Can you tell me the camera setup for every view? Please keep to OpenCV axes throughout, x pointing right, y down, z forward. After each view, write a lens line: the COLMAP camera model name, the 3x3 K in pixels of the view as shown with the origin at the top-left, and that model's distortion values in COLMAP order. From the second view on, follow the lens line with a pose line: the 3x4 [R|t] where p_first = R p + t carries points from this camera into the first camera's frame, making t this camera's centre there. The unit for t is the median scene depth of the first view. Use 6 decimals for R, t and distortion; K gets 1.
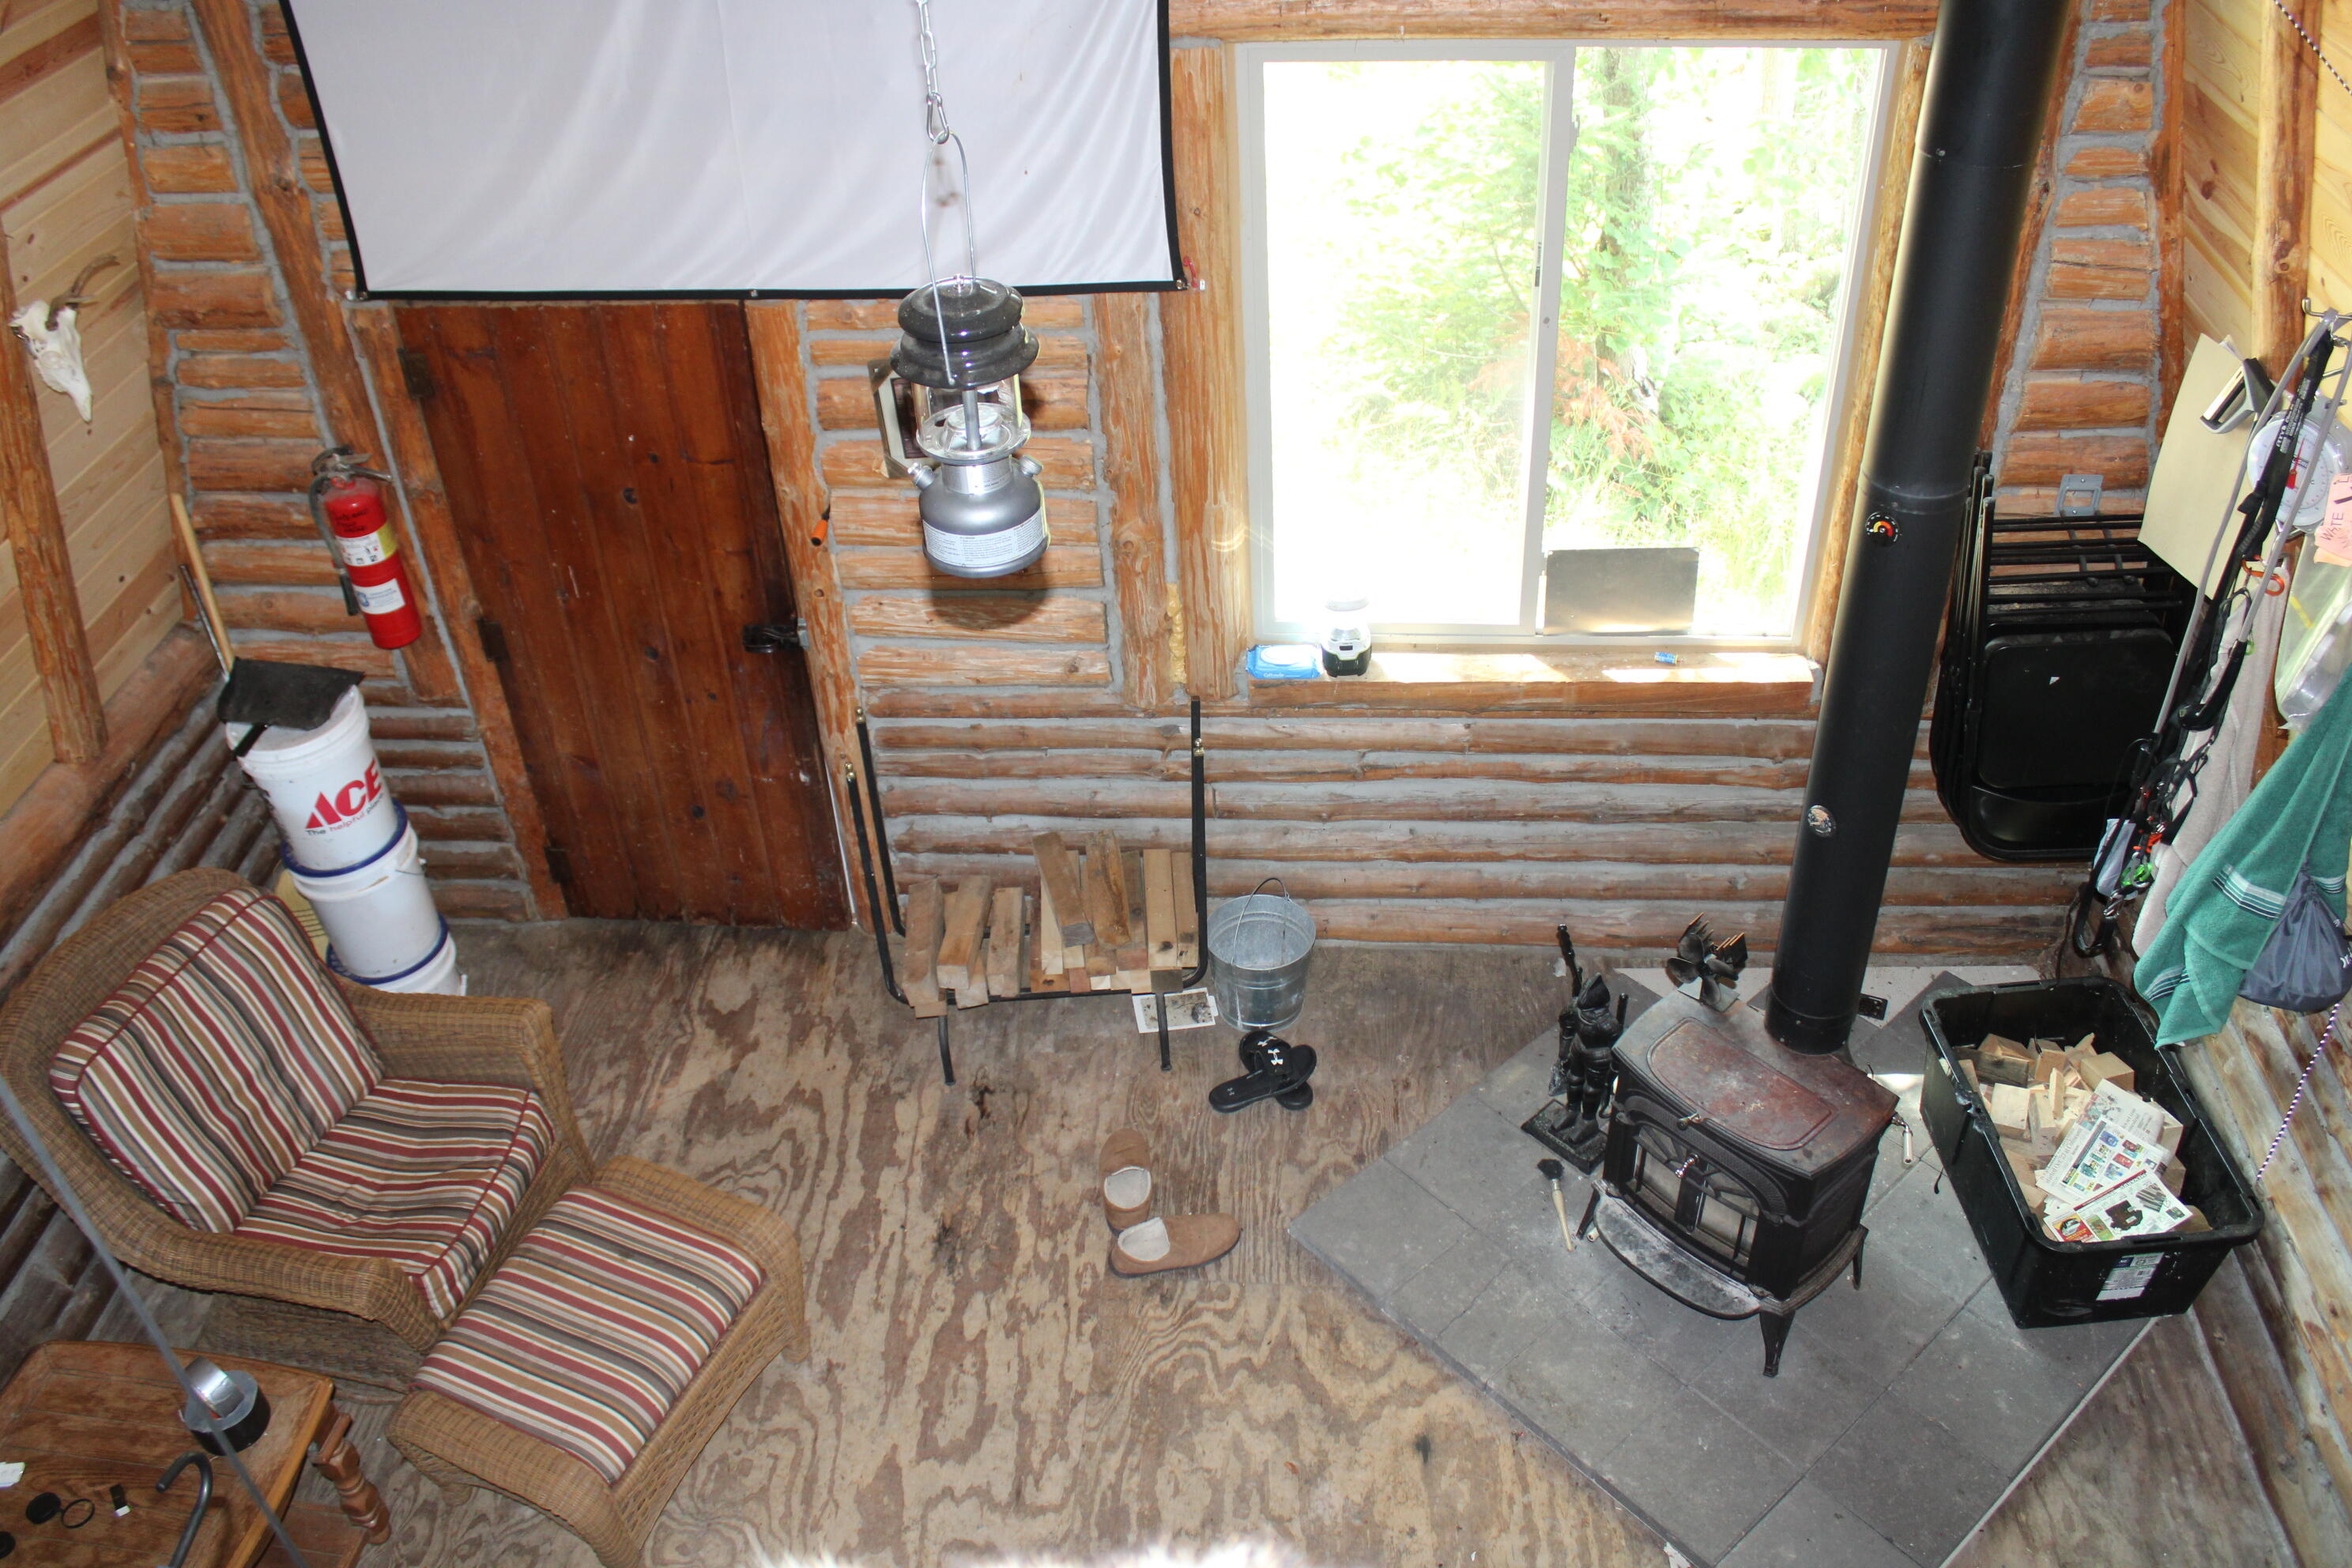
lens RADIAL K [[1946.4, 0, 1176.0], [0, 1946.4, 784.0], [0, 0, 1]] dist [-0.087530, -0.003115]
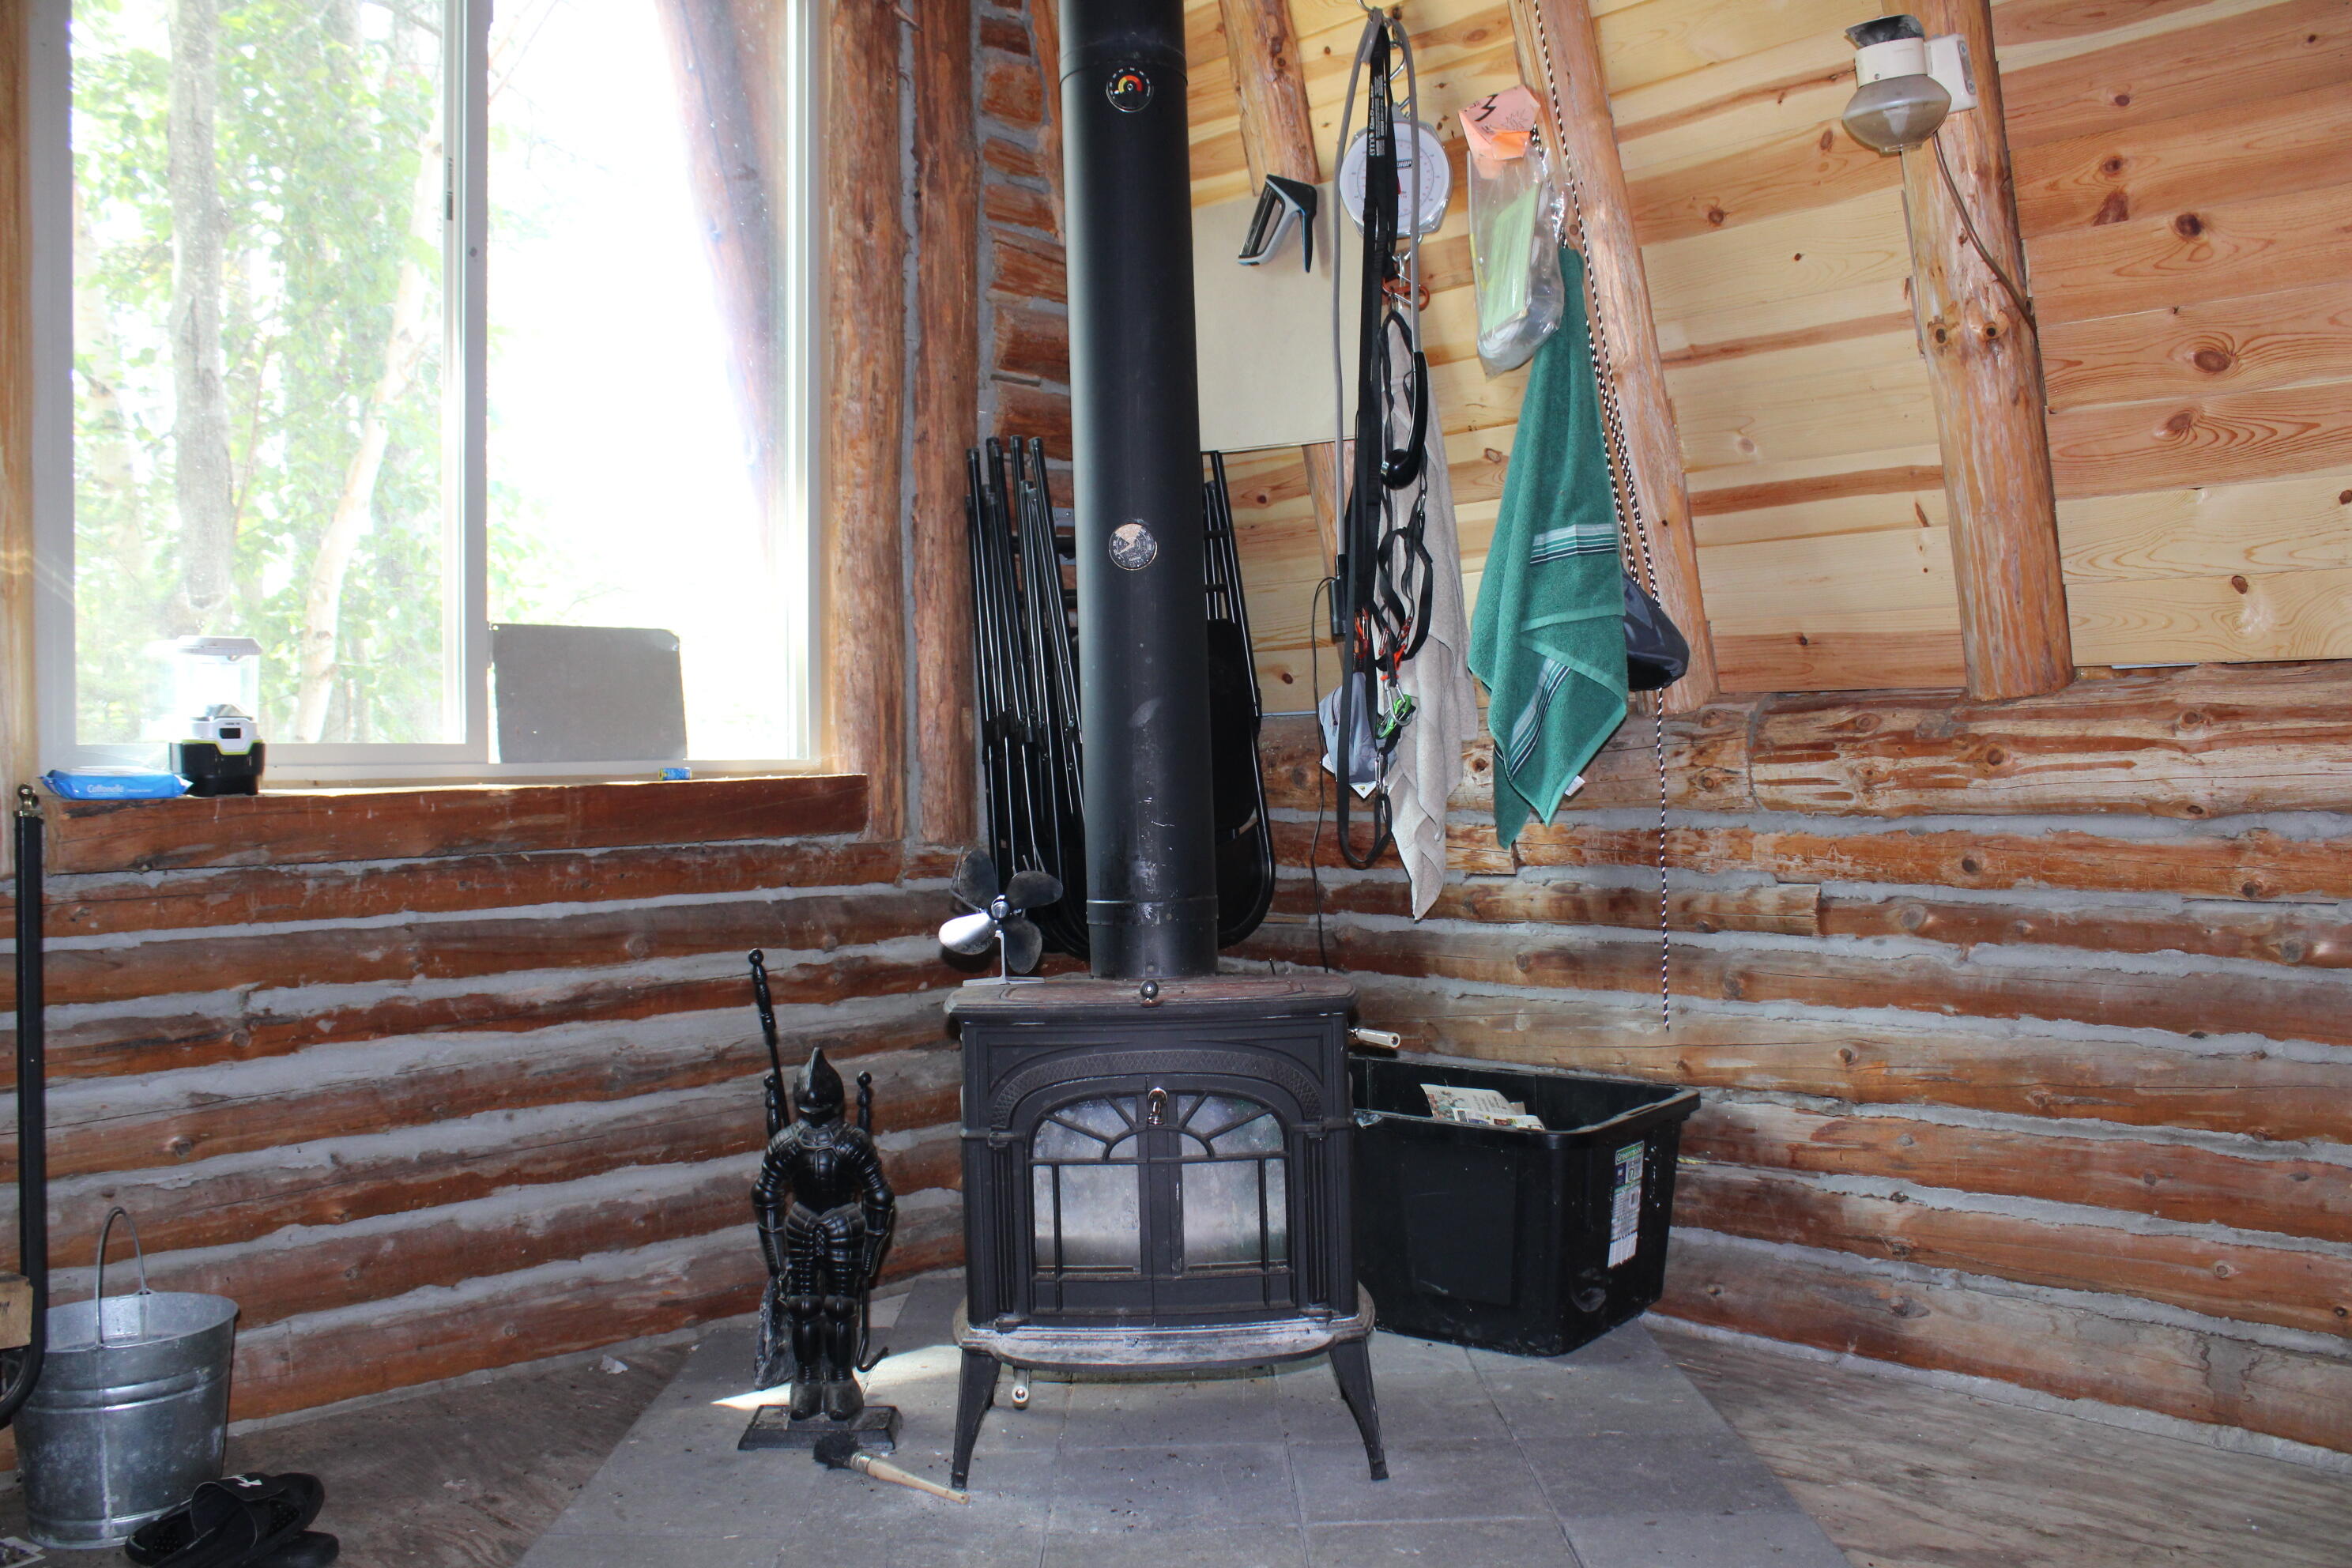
lens RADIAL K [[1946.4, 0, 1176.0], [0, 1946.4, 784.0], [0, 0, 1]] dist [-0.087530, -0.003115]
pose [[0.652248, 0.030742, 0.757382, -0.166213], [0.453675, 0.784622, -0.422548, 0.322442], [-0.607249, 0.619211, 0.497822, 0.540581]]
